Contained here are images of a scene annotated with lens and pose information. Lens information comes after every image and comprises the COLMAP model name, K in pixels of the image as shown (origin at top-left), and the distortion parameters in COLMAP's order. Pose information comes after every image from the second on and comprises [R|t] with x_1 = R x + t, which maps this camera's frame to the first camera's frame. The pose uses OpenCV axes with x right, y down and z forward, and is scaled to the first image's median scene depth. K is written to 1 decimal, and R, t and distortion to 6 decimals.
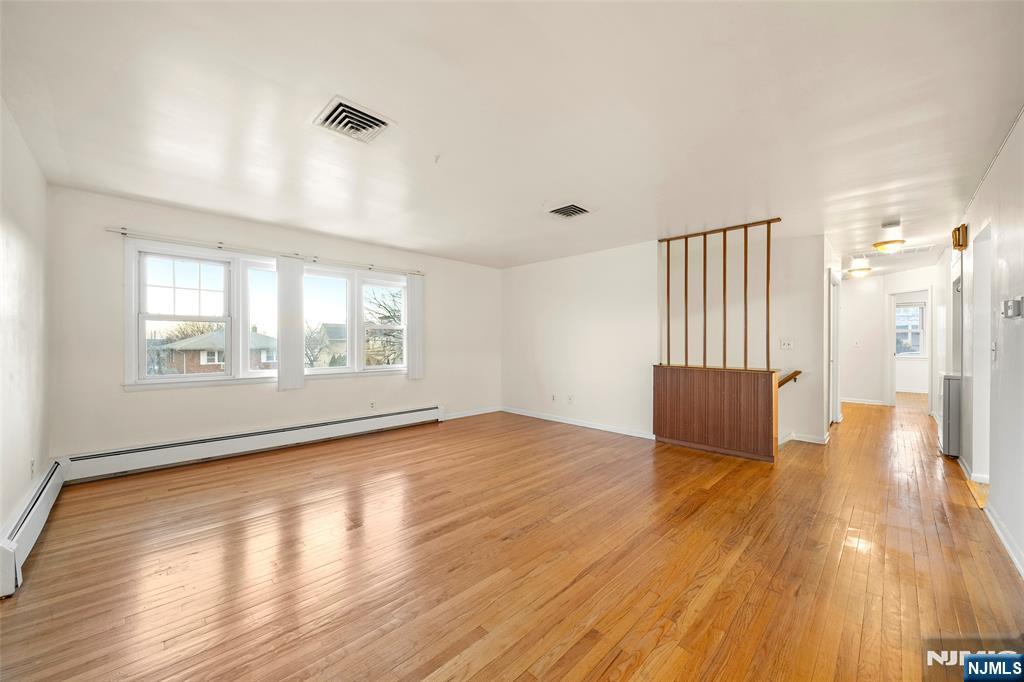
lens RADIAL K [[382.0, 0, 508.5], [0, 382.0, 345.3], [0, 0, 1]] dist [-0.000486, -0.000150]
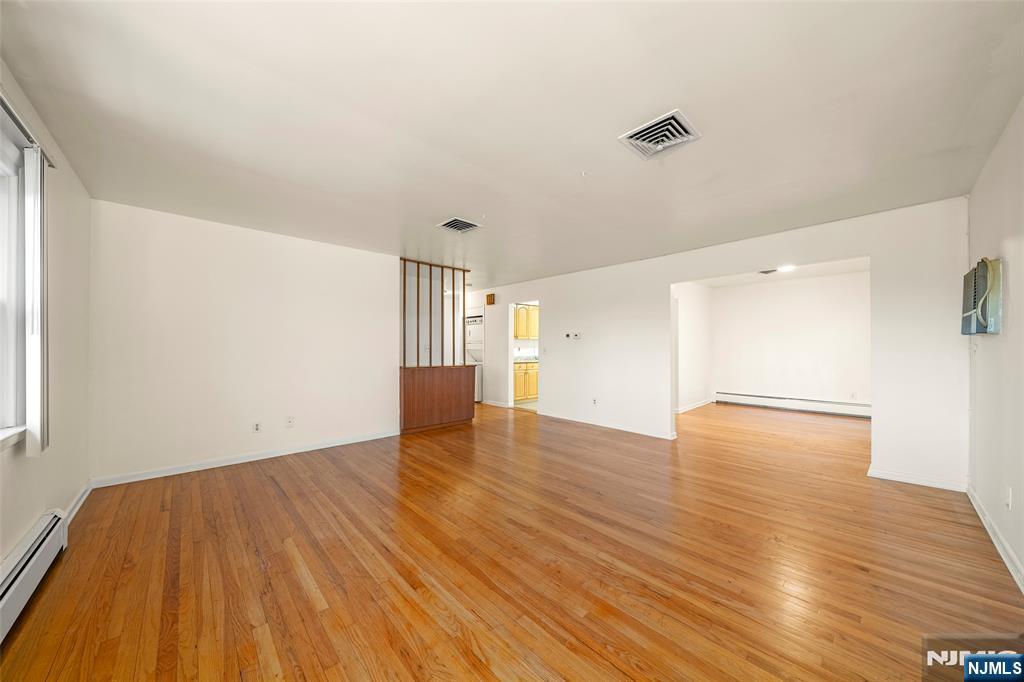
lens RADIAL K [[348.9, 0, 509.0], [0, 348.9, 345.5], [0, 0, 1]] dist [-0.000412, -0.000011]
pose [[0.042796, 0.000796, 0.999084, -0.735629], [0.009259, 0.999956, -0.001193, -0.010967], [-0.999041, 0.009302, 0.042787, 0.742083]]
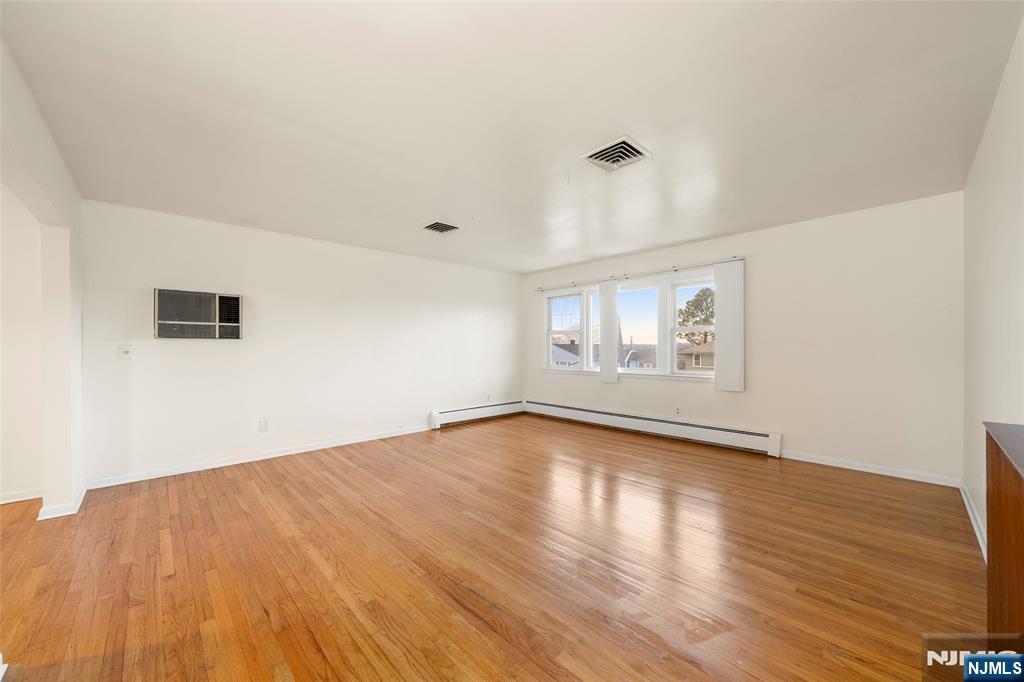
lens RADIAL K [[382.0, 0, 508.5], [0, 382.0, 345.3], [0, 0, 1]] dist [-0.000486, -0.000150]
pose [[-0.030112, -0.005290, -0.999533, 0.776128], [-0.003029, 0.999982, -0.005202, -0.003478], [0.999542, 0.002871, -0.030127, 0.748045]]
